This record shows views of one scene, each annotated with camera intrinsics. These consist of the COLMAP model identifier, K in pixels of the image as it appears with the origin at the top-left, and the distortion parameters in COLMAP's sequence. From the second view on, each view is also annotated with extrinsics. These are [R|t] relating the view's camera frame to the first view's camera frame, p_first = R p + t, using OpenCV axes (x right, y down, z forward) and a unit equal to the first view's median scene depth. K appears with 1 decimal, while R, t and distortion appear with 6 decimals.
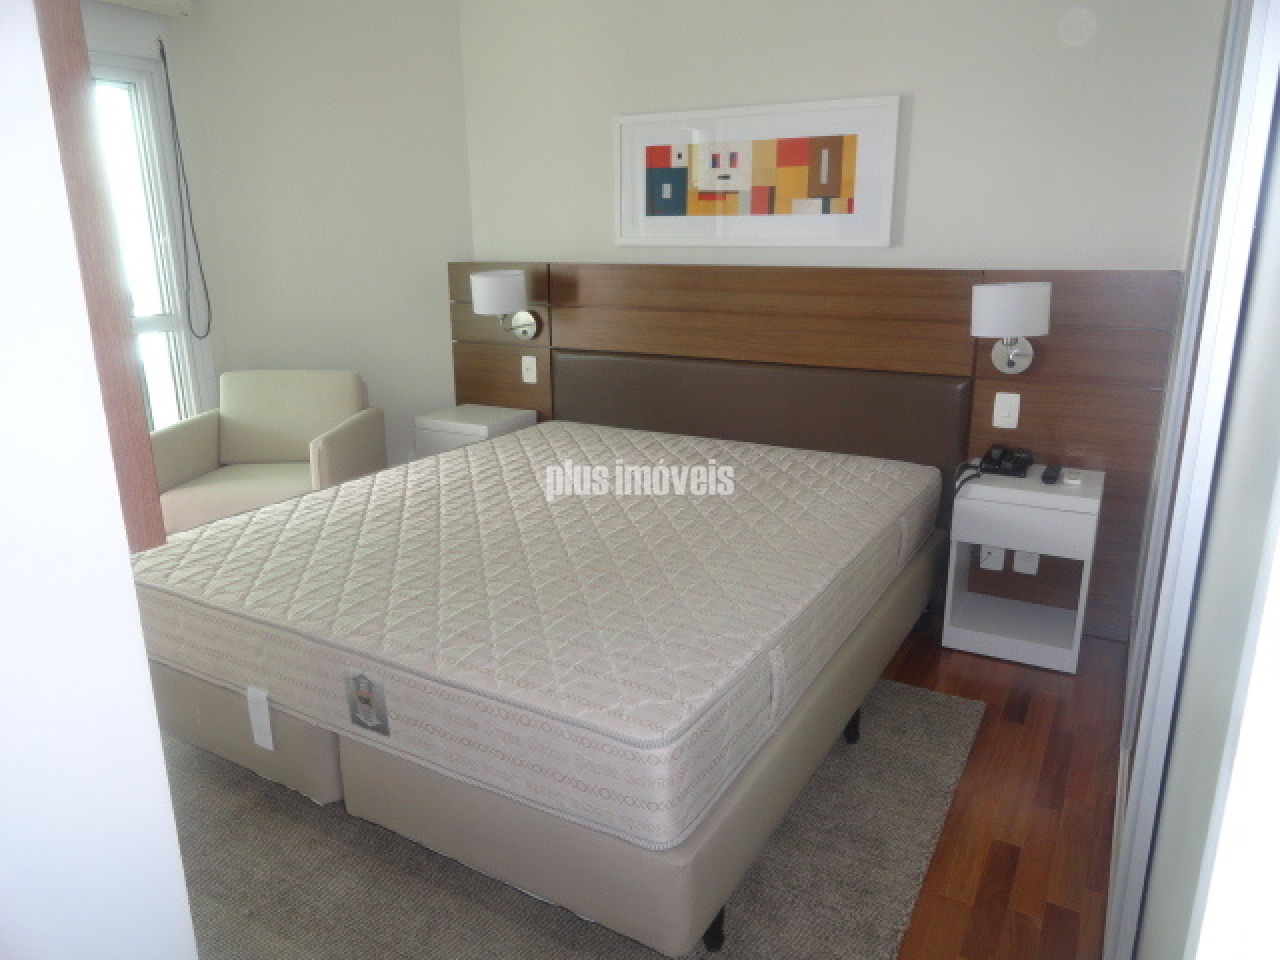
lens RADIAL K [[883.2, 0, 640.0], [0, 883.2, 480.0], [0, 0, 1]] dist [0.003641, -0.001119]
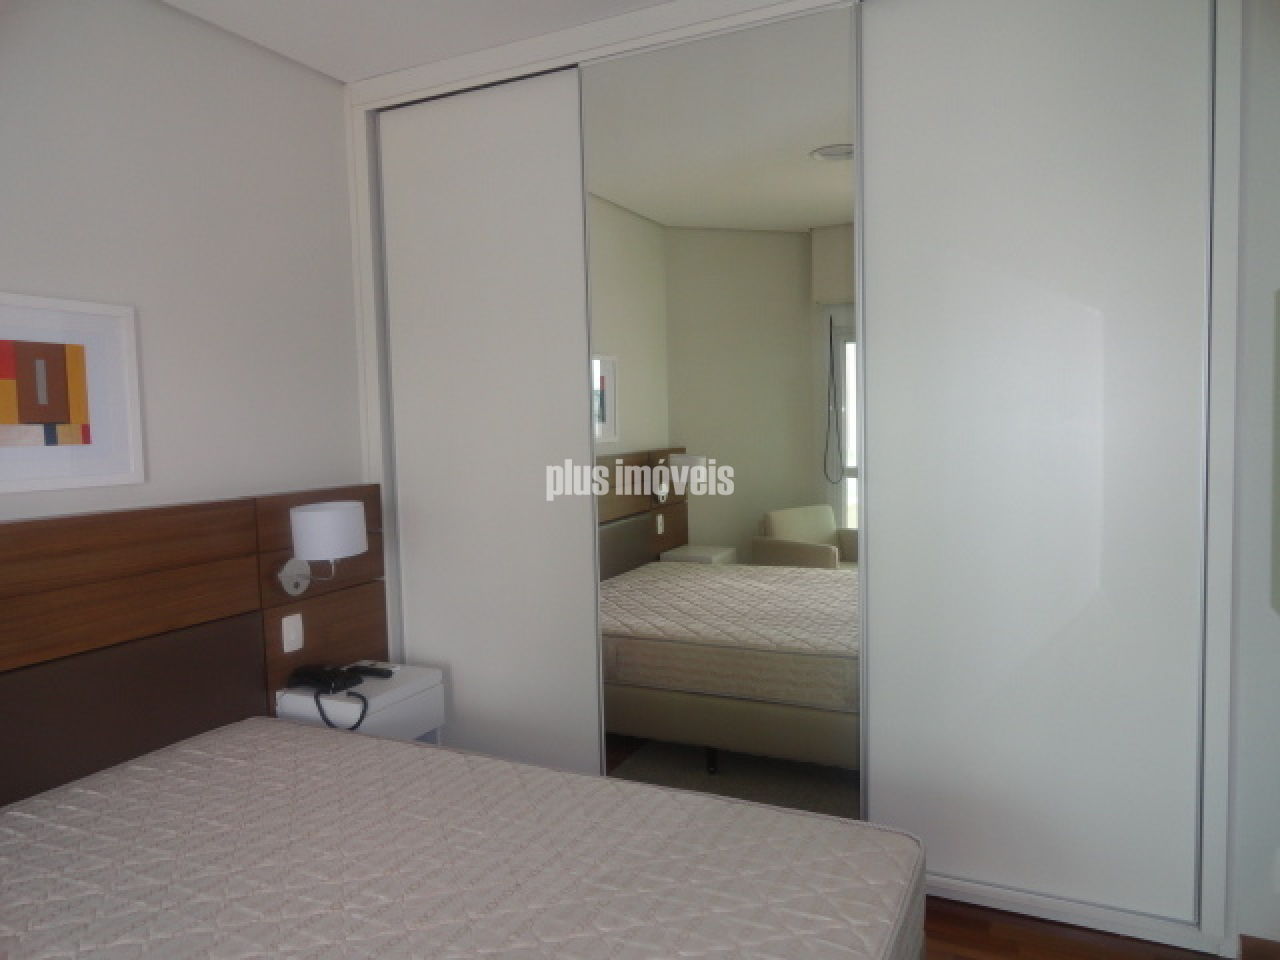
lens RADIAL K [[883.2, 0, 640.0], [0, 883.2, 480.0], [0, 0, 1]] dist [0.003641, -0.001119]
pose [[-0.066993, -0.061311, 0.995868, -0.552885], [0.289131, 0.954091, 0.078189, -0.196537], [-0.954942, 0.293175, -0.046191, 0.598145]]
